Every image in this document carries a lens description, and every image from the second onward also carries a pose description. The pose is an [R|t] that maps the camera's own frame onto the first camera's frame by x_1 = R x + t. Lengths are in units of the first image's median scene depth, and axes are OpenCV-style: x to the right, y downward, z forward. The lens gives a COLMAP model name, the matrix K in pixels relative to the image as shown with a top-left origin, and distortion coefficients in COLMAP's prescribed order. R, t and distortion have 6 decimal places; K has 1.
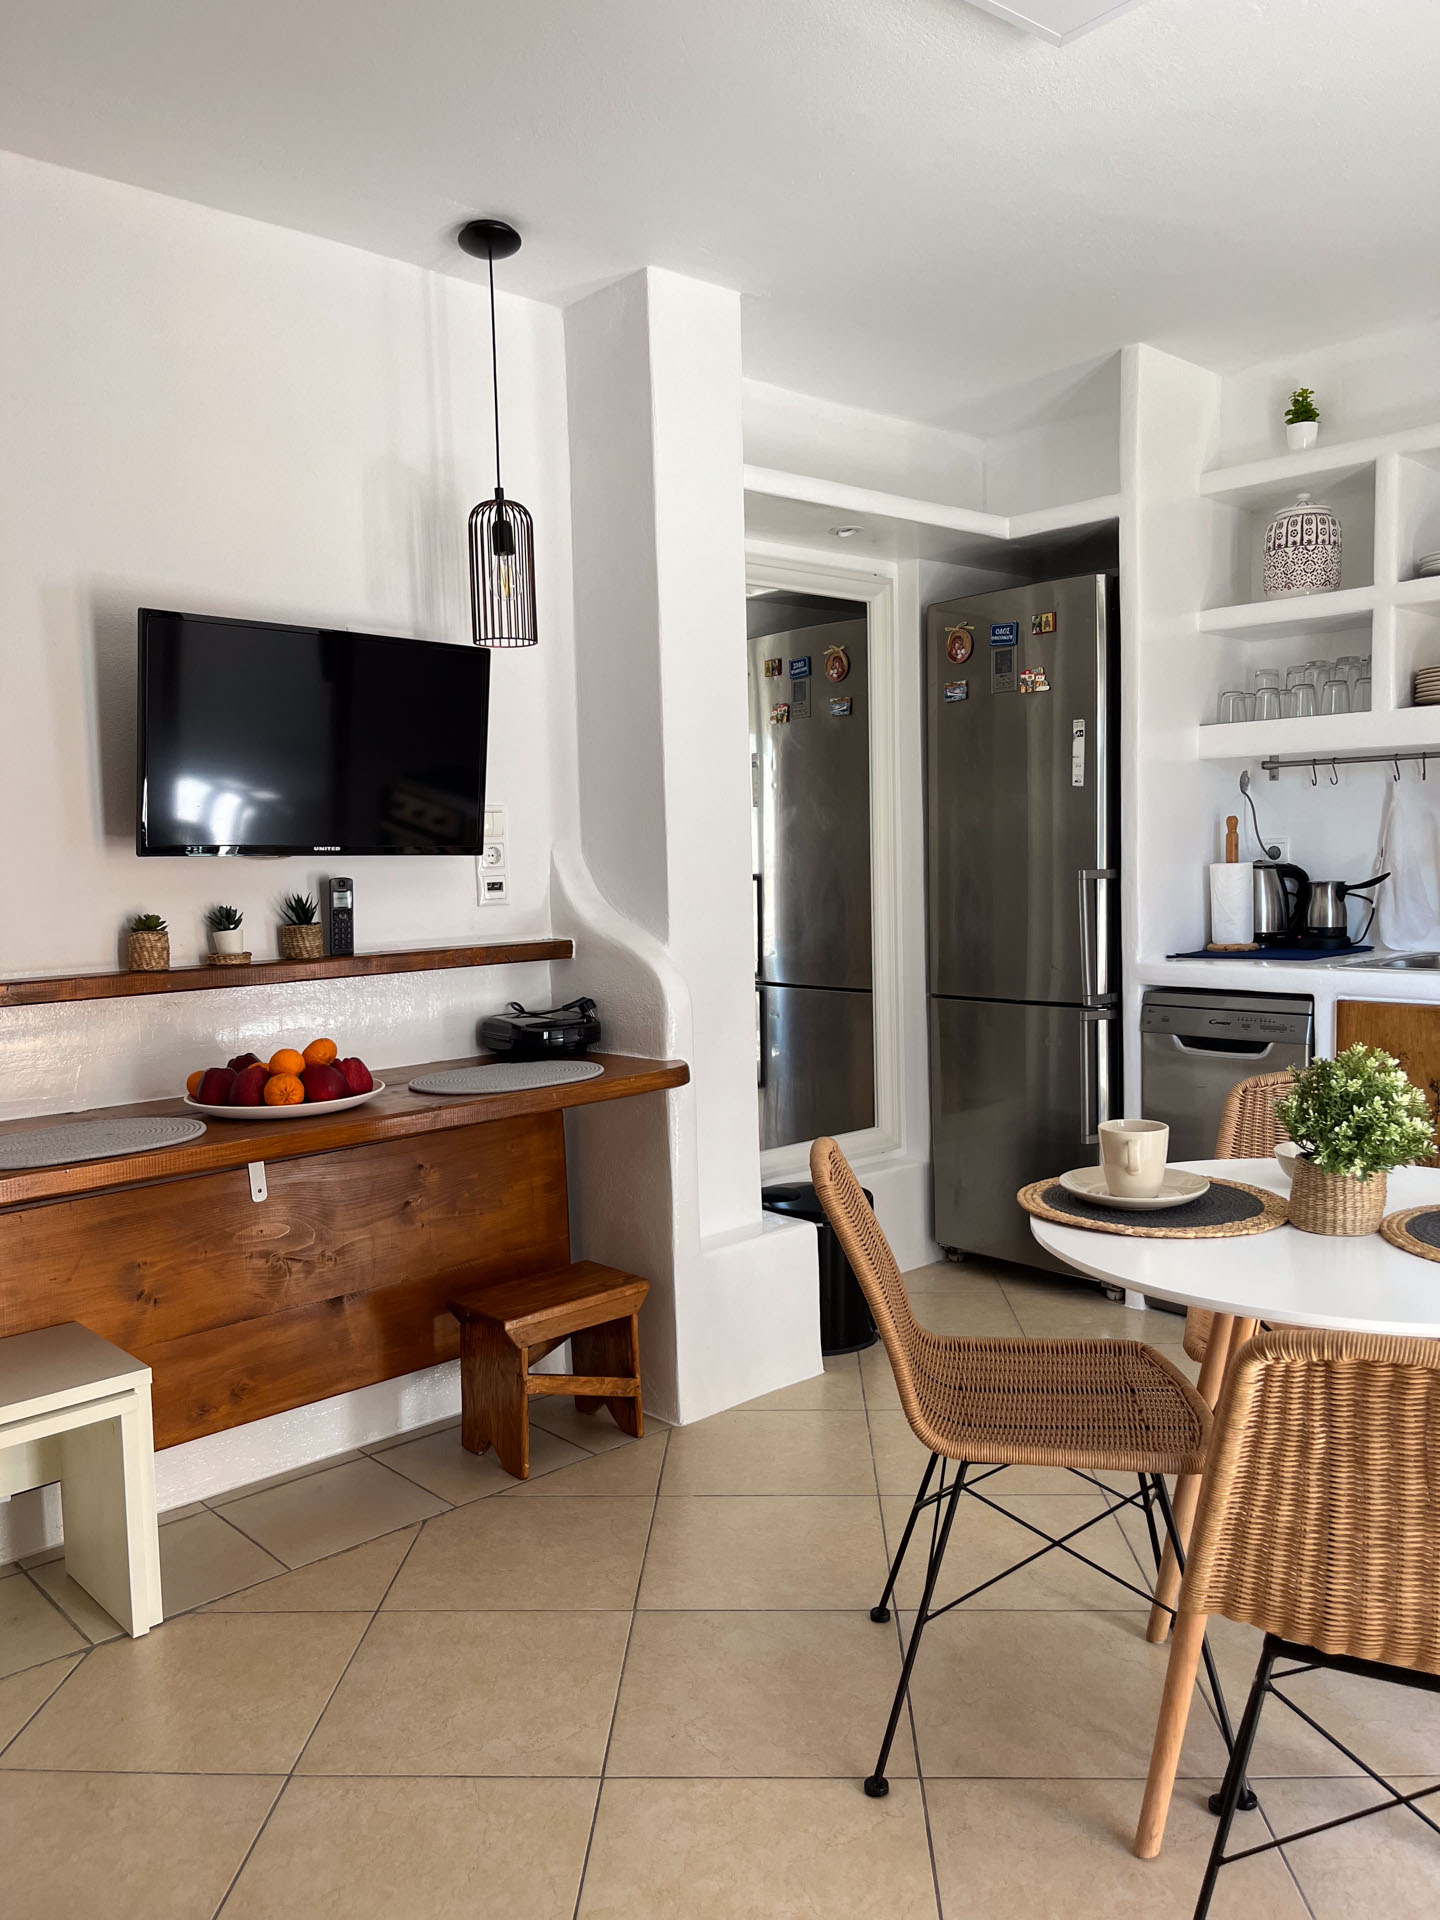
lens RADIAL K [[1438.3, 0, 720.0], [0, 1438.3, 960.0], [0, 0, 1]] dist [0.002305, -0.001566]
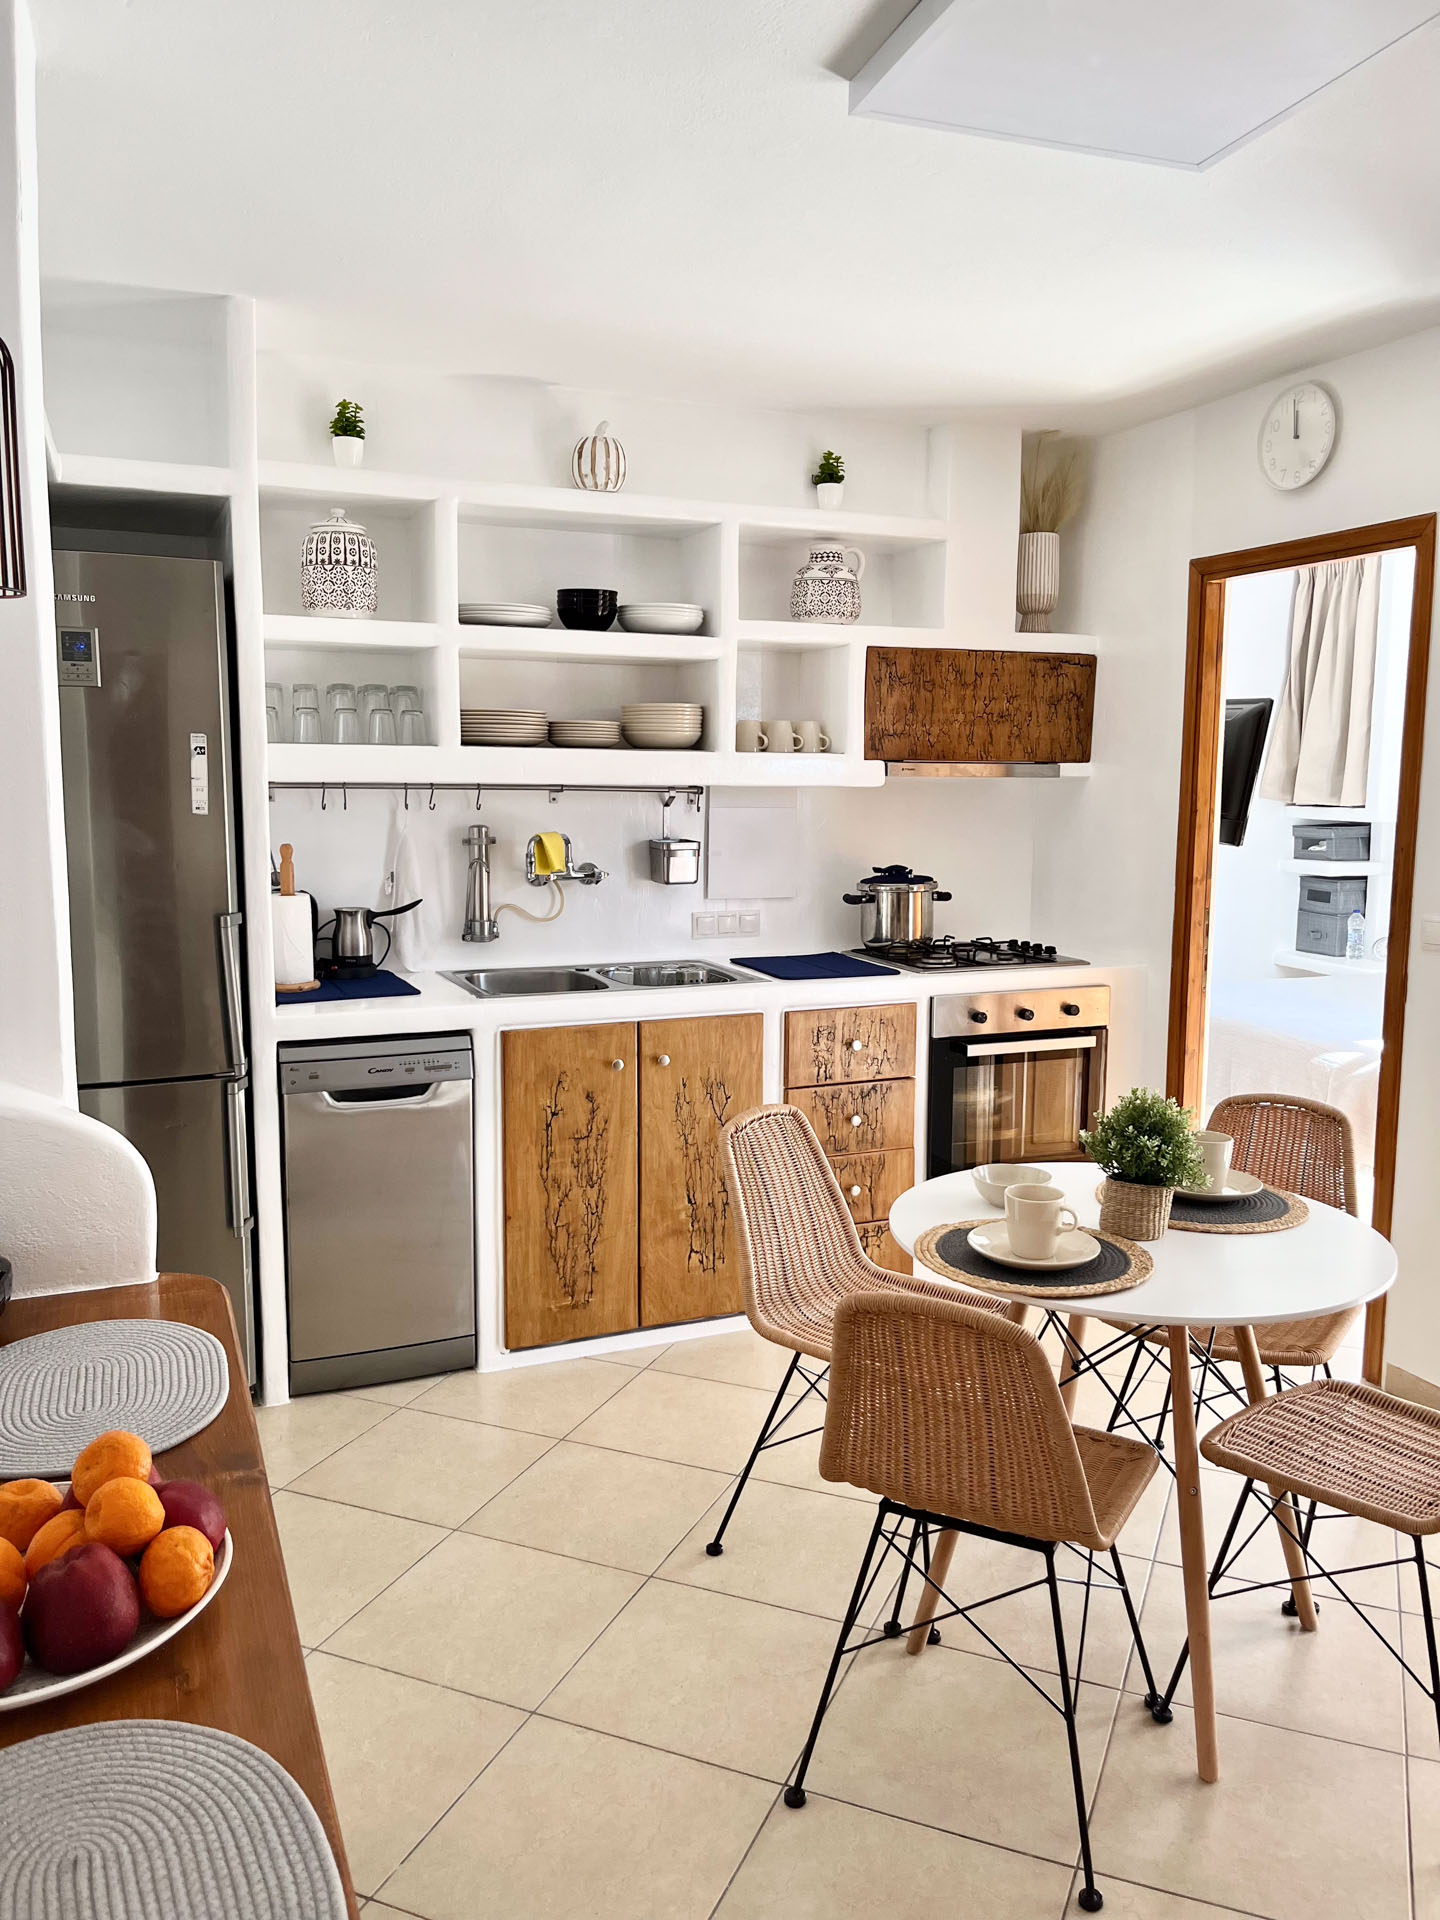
lens RADIAL K [[1438.3, 0, 720.0], [0, 1438.3, 960.0], [0, 0, 1]] dist [0.002305, -0.001566]
pose [[0.322566, -0.095340, 0.941733, -0.320405], [0.056940, 0.995067, 0.081236, -0.064088], [-0.944833, 0.027418, 0.326403, 0.329858]]
